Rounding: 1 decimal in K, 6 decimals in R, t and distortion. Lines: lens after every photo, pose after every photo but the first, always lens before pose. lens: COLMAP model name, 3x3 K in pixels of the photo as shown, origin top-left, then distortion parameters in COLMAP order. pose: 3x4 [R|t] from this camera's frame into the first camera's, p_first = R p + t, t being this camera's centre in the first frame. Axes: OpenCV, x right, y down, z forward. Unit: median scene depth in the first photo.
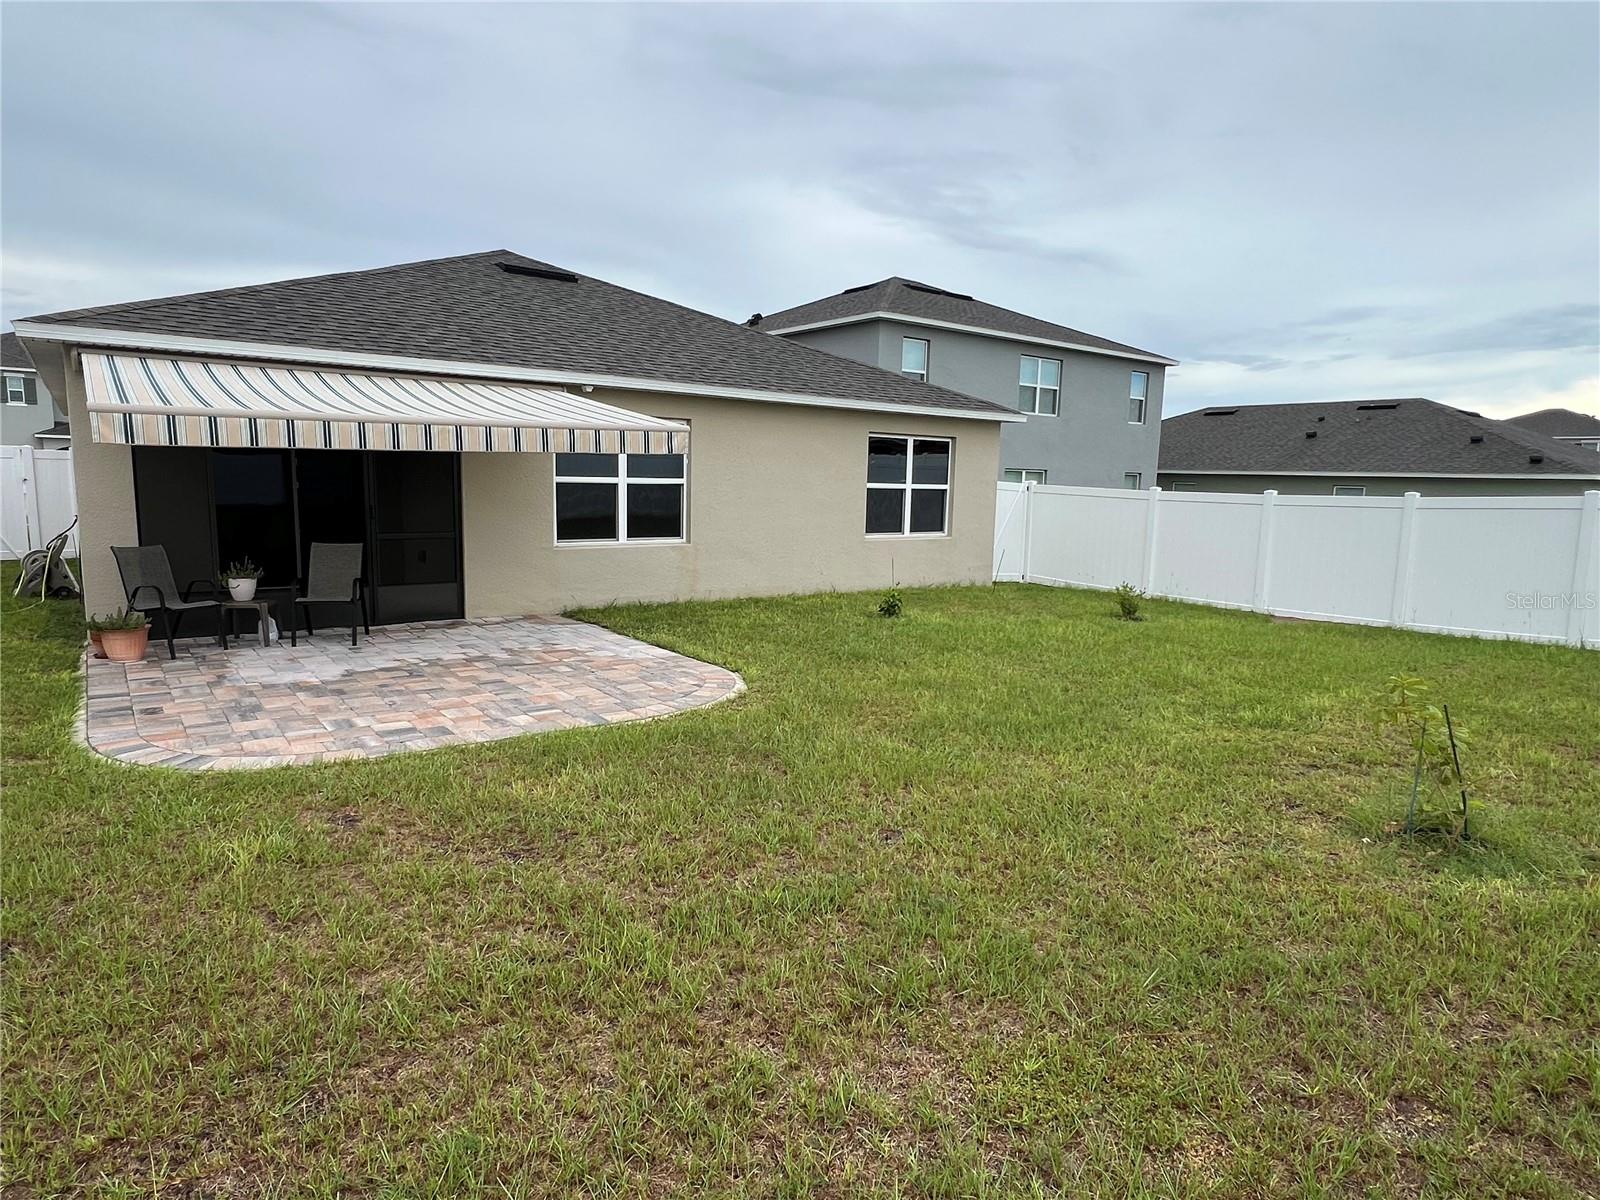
lens RADIAL K [[922.4, 0, 793.2], [0, 922.4, 600.1], [0, 0, 1]] dist [-0.003770, -0.003766]
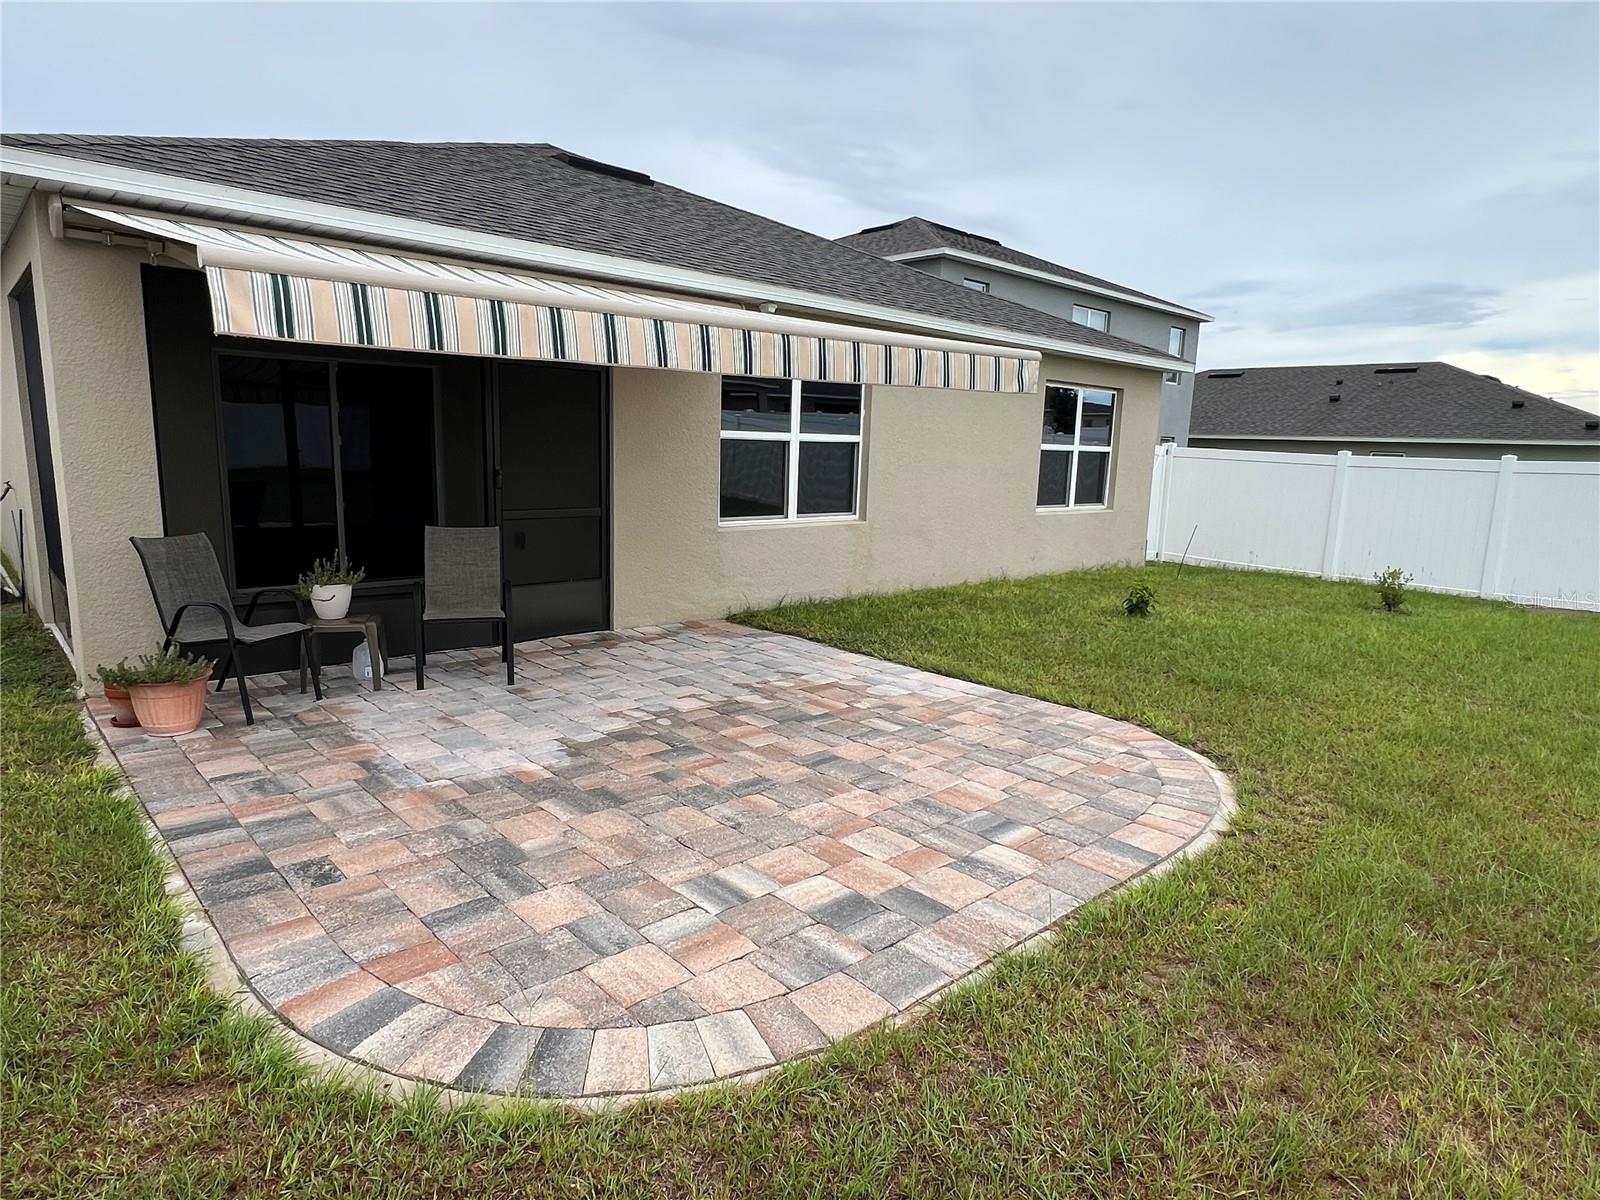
lens RADIAL K [[922.4, 0, 793.9], [0, 922.4, 604.2], [0, 0, 1]] dist [-0.003770, -0.003766]
pose [[0.995364, -0.010724, 0.095584, -0.266326], [0.006725, 0.999092, 0.042068, -0.026933], [-0.095948, -0.041230, 0.994532, 0.260260]]
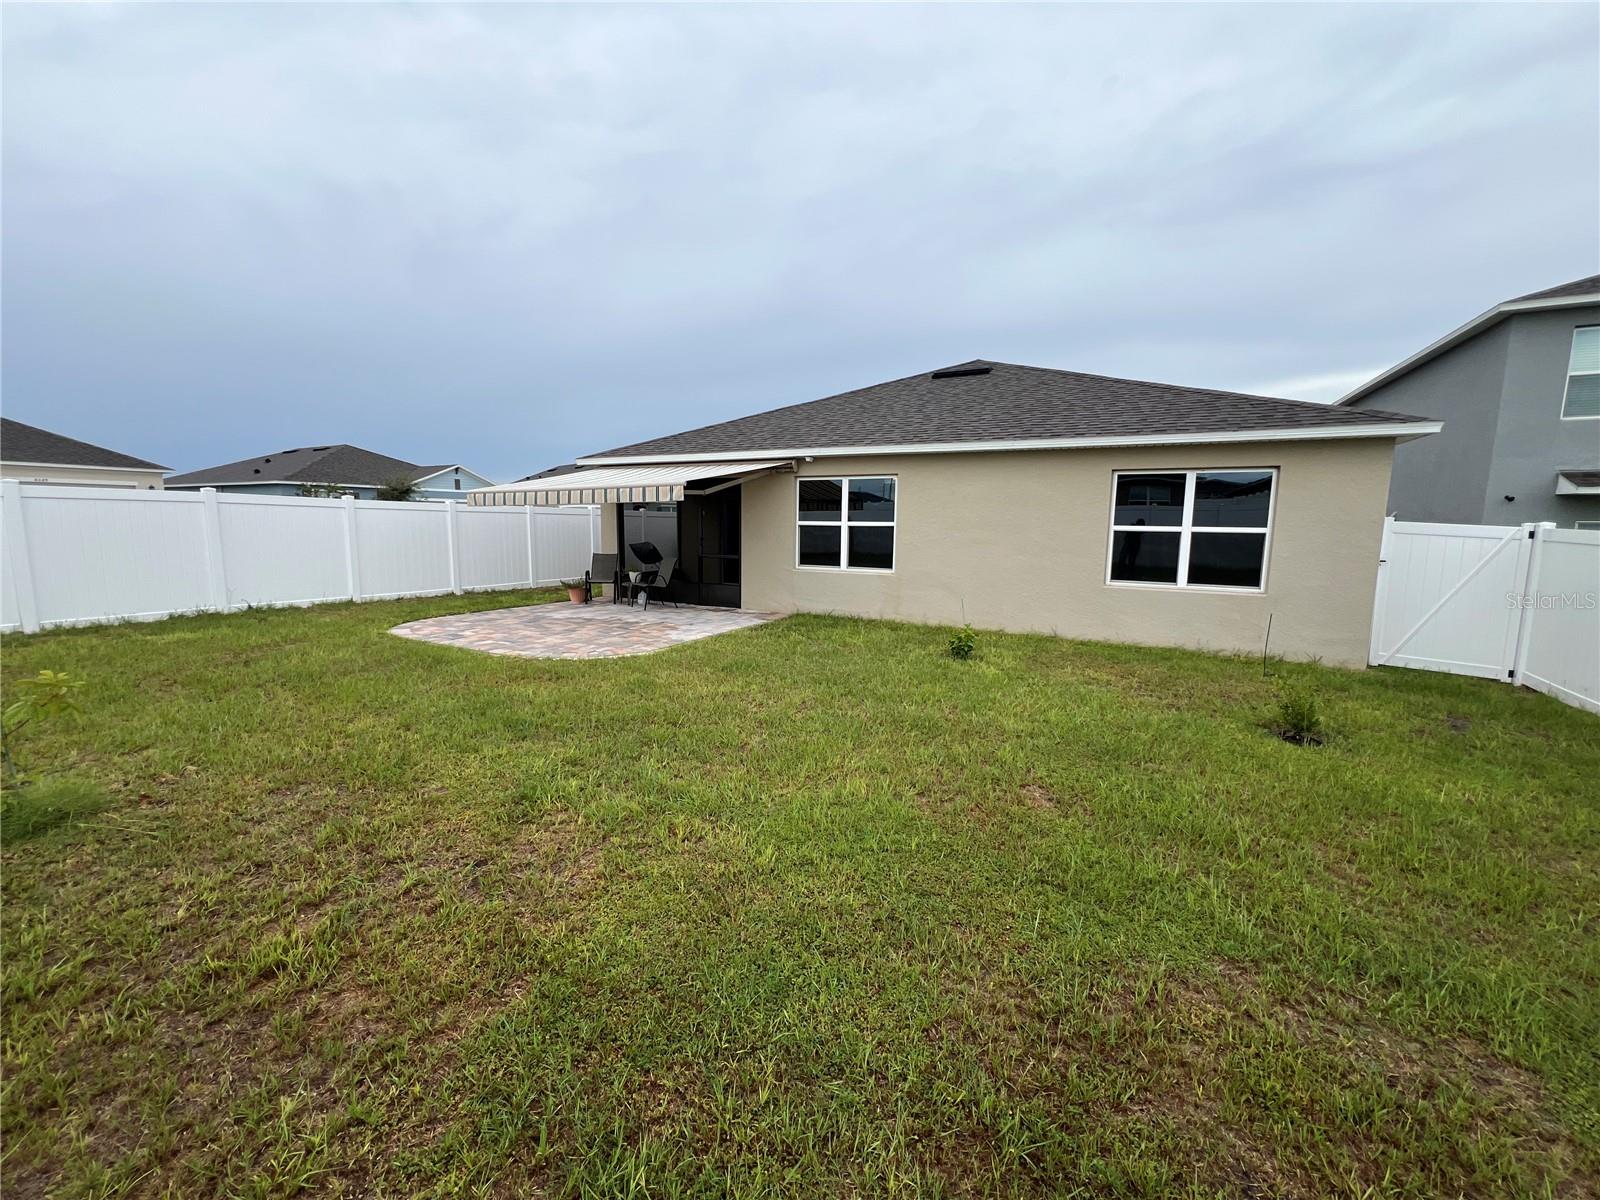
lens RADIAL K [[638.6, 0, 796.1], [0, 638.6, 600.1], [0, 0, 1]] dist [-0.002501, 0.000150]
pose [[0.432371, 0.093942, -0.896789, 0.652996], [-0.122189, 0.991488, 0.044951, -0.053757], [0.893379, 0.090142, 0.440169, 0.551174]]
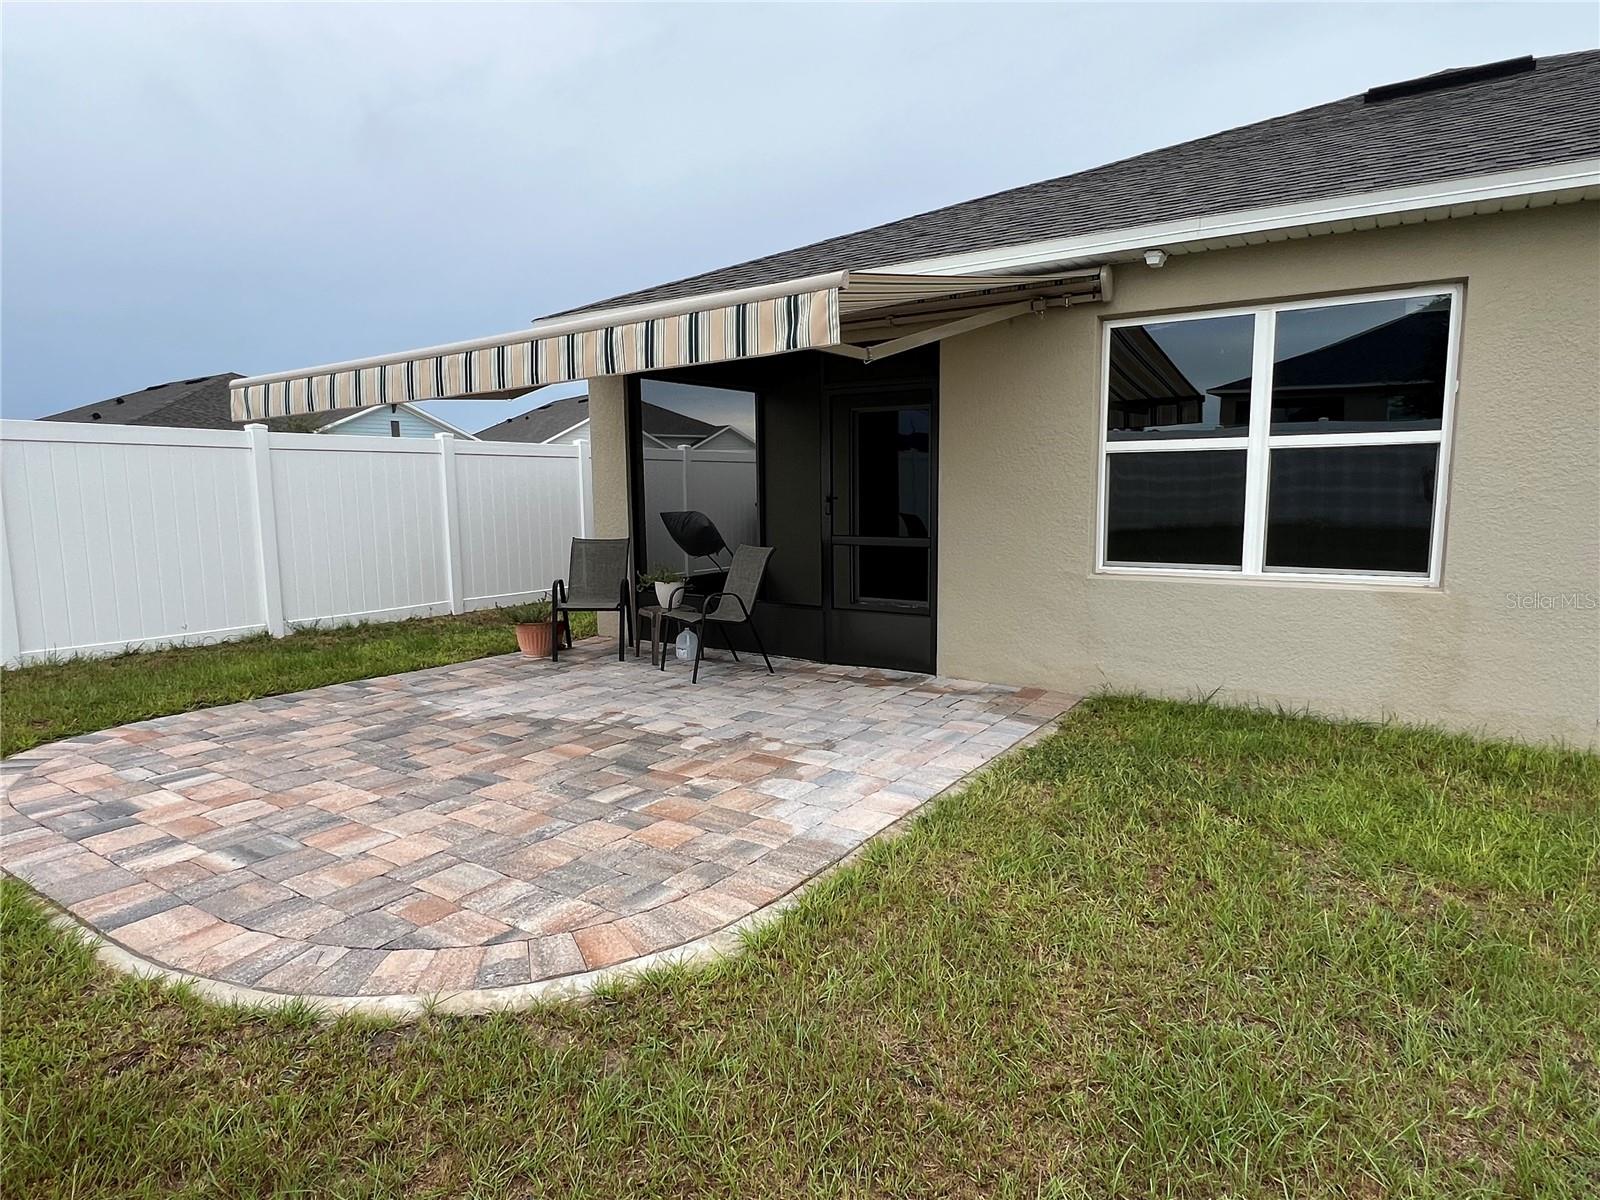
lens RADIAL K [[922.4, 0, 799.1], [0, 922.4, 603.4], [0, 0, 1]] dist [-0.003770, -0.003766]
pose [[0.330953, 0.097247, -0.938623, 0.189240], [-0.107333, 0.992100, 0.064943, -0.055963], [0.937523, 0.079252, 0.338776, 0.648796]]
